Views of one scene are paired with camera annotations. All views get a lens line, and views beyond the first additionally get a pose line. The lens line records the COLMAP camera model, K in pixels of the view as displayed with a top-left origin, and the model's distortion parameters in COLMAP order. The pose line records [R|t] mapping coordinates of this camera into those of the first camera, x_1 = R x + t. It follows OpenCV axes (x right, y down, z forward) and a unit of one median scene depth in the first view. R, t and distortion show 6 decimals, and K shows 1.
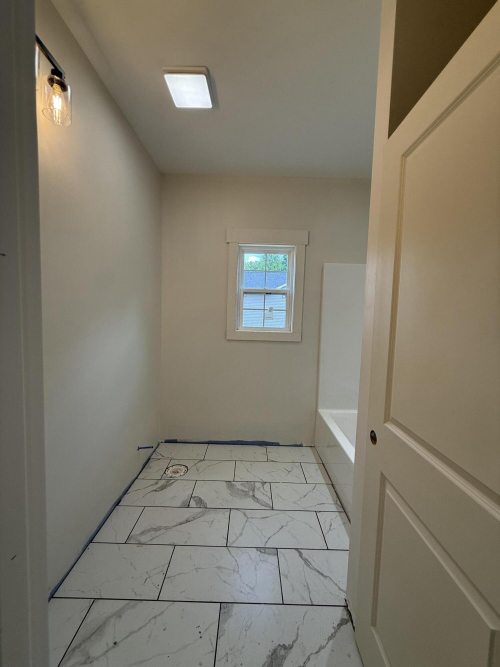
lens RADIAL K [[265.9, 0, 250.0], [0, 265.9, 333.5], [0, 0, 1]] dist [0.007584, -0.000107]
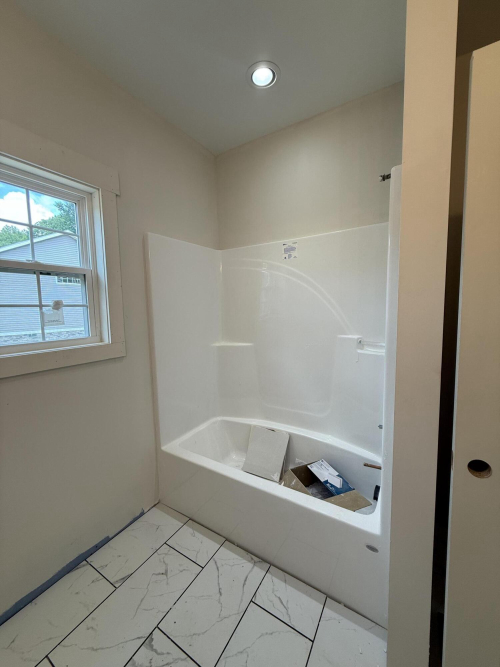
lens RADIAL K [[265.9, 0, 250.0], [0, 265.9, 333.5], [0, 0, 1]] dist [0.007584, -0.000107]
pose [[0.527400, -0.119765, 0.841134, -0.167771], [0.103980, 0.991671, 0.076002, -0.036692], [-0.843230, 0.047378, 0.535460, 0.421176]]
